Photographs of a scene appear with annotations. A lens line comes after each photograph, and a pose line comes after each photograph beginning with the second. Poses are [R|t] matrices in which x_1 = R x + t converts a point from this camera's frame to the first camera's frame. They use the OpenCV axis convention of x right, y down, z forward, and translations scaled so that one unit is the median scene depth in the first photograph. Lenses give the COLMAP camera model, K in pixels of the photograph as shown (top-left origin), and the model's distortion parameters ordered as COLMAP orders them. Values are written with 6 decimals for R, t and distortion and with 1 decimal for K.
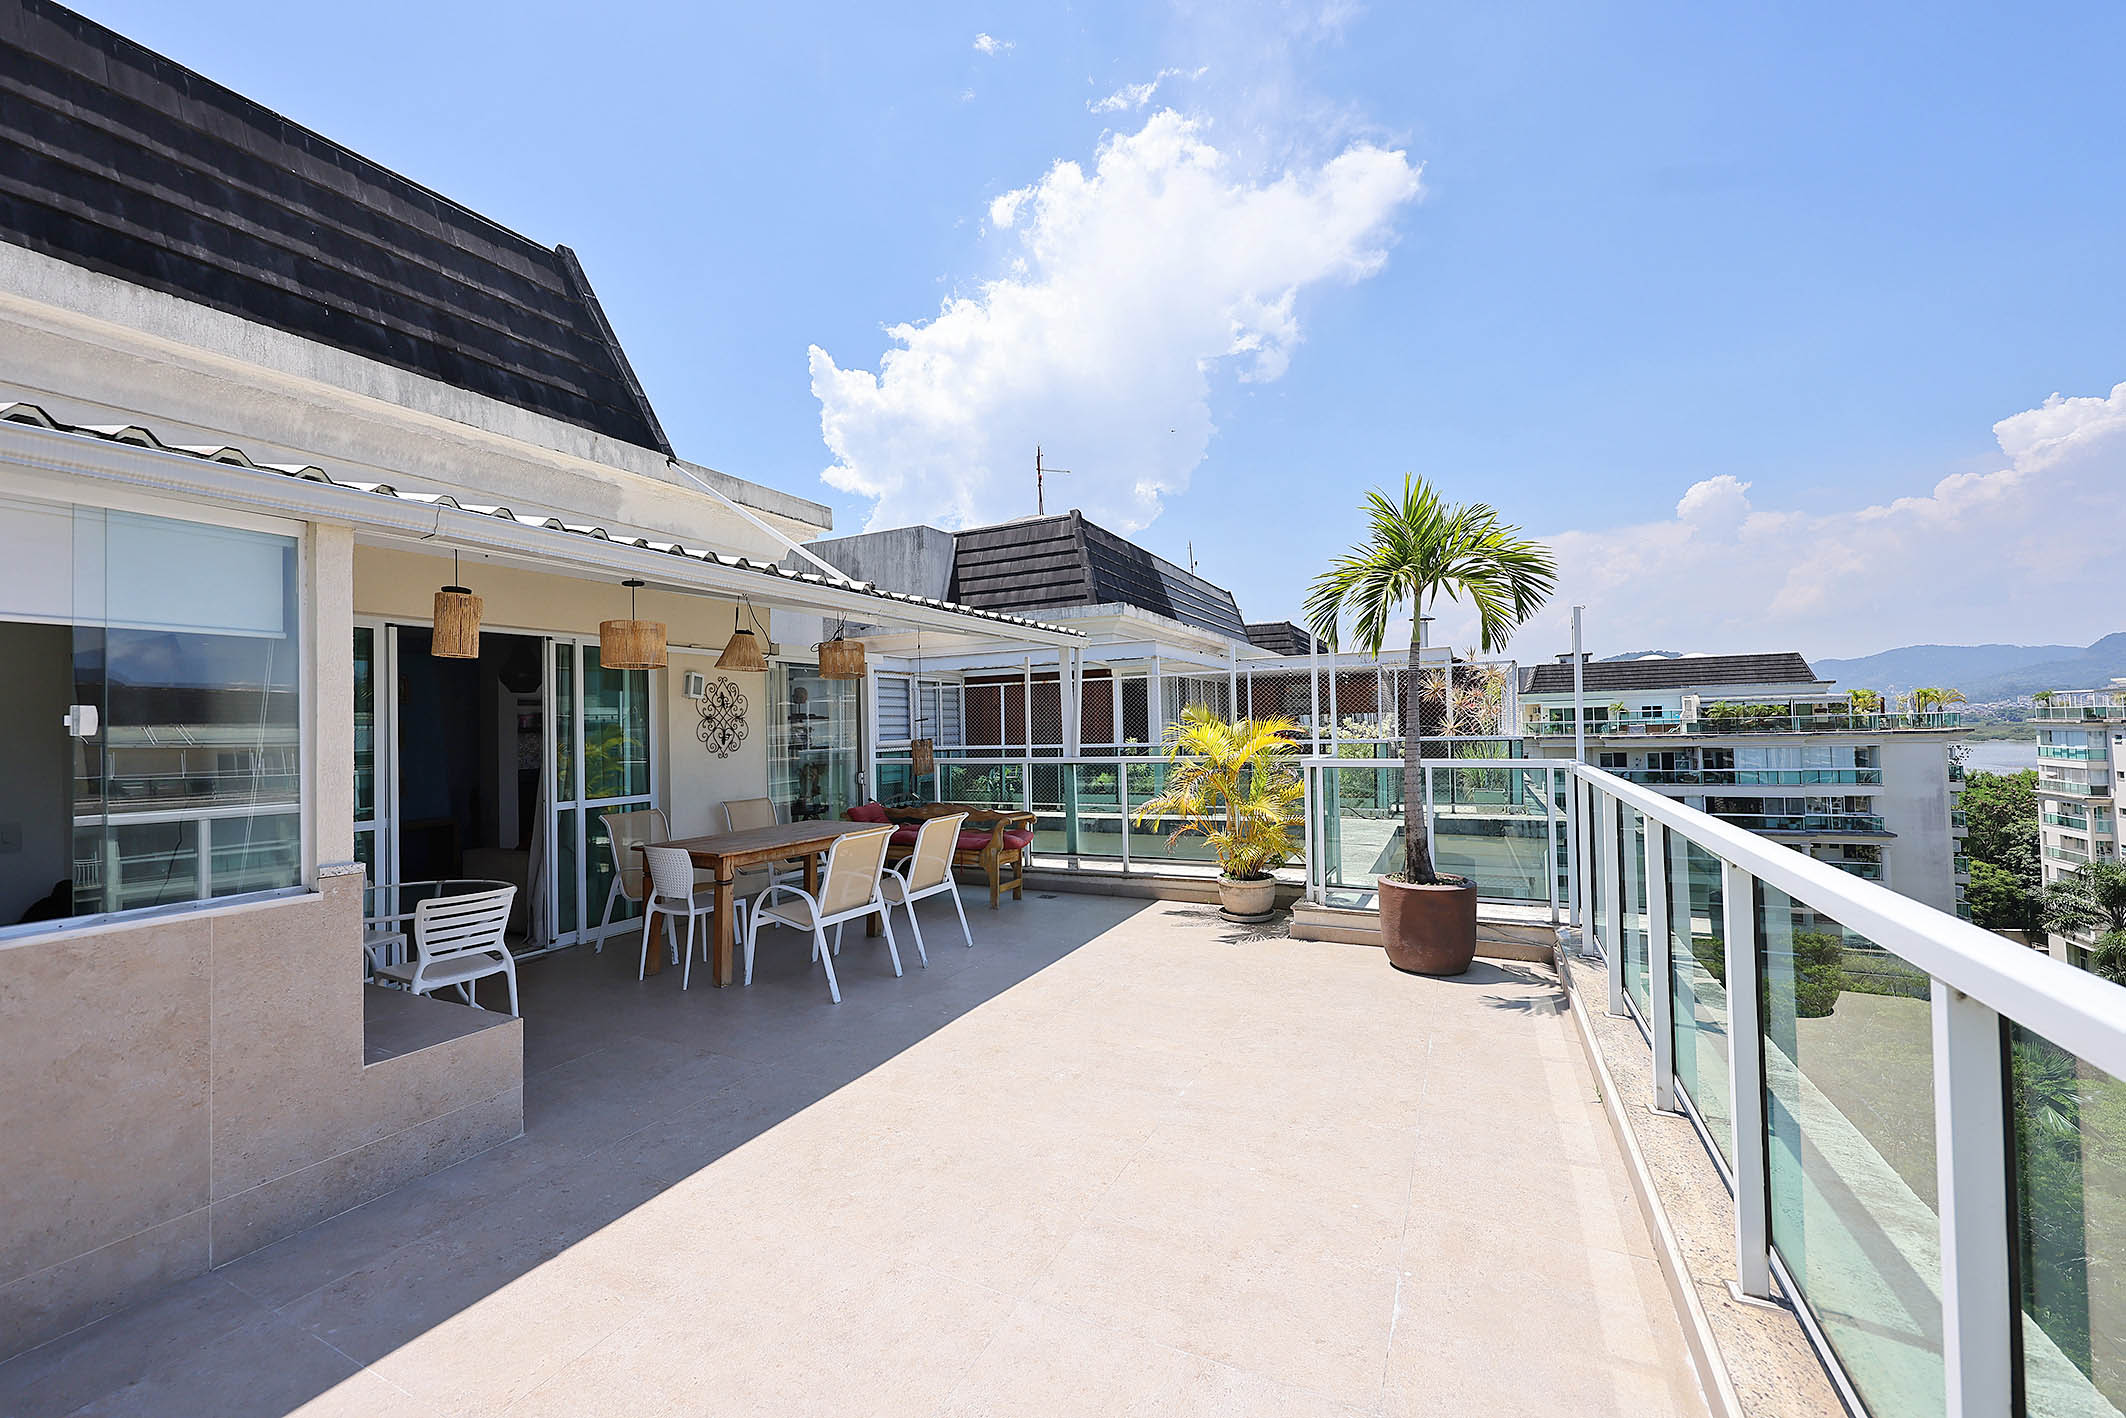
lens RADIAL K [[852.7, 0, 1059.1], [0, 852.7, 703.3], [0, 0, 1]] dist [0.002776, 0.000049]
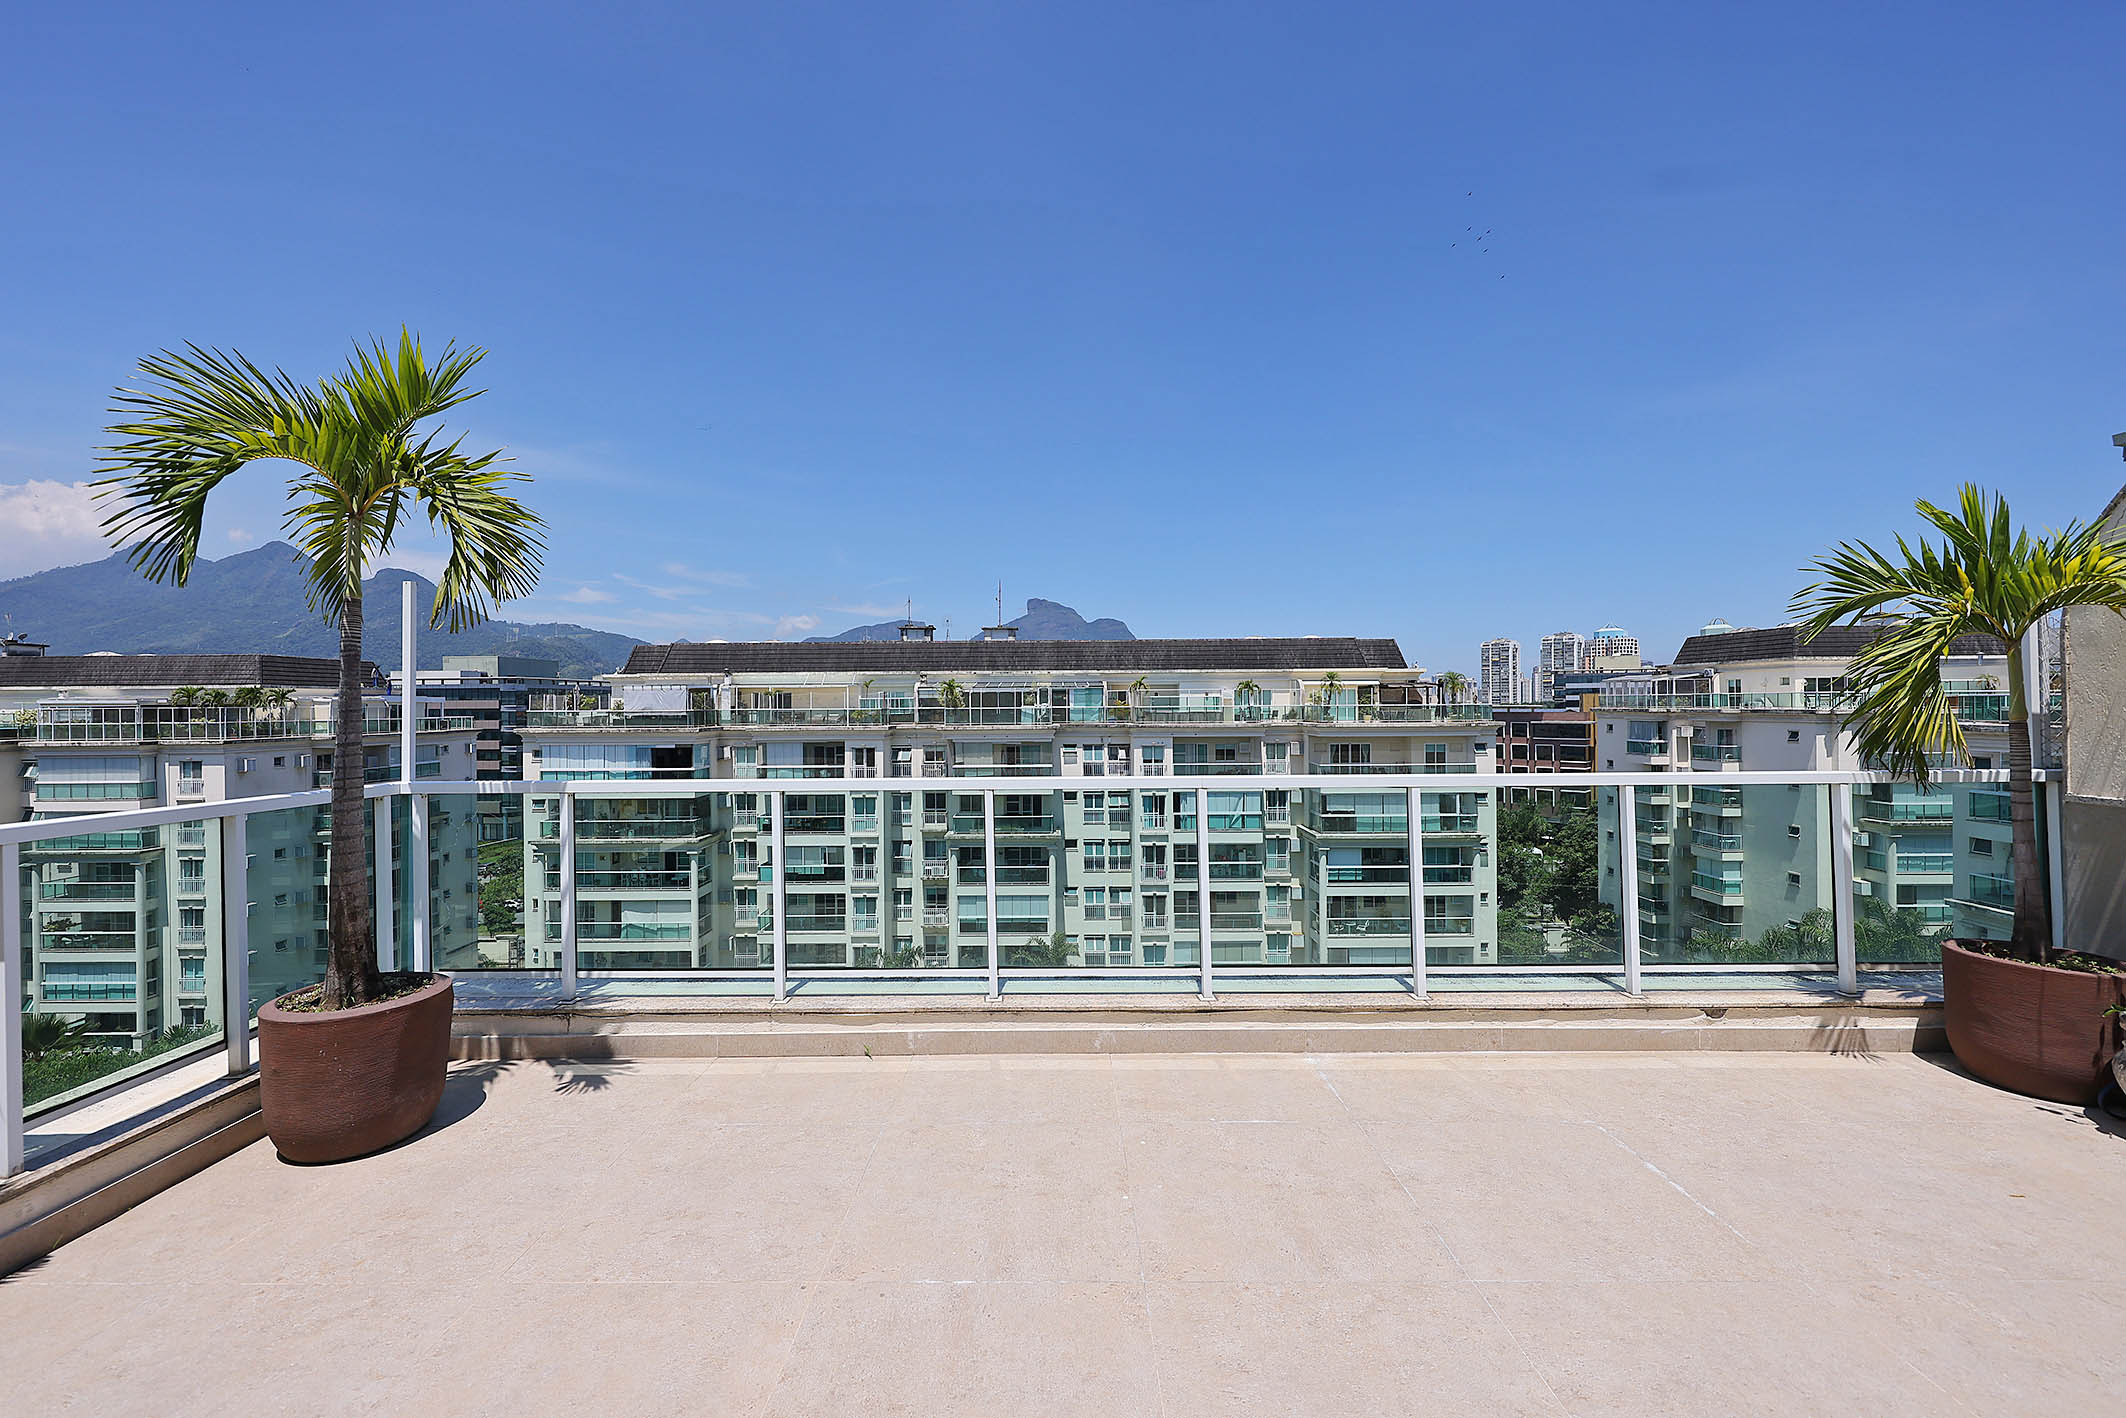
lens RADIAL K [[852.3, 0, 1063.0], [0, 852.3, 709.0], [0, 0, 1]] dist [-0.001216, -0.000205]
pose [[-0.450415, 0.028597, 0.892361, -0.410628], [-0.010858, 0.999238, -0.037502, 0.035630], [-0.892753, -0.026581, -0.449761, 1.049812]]
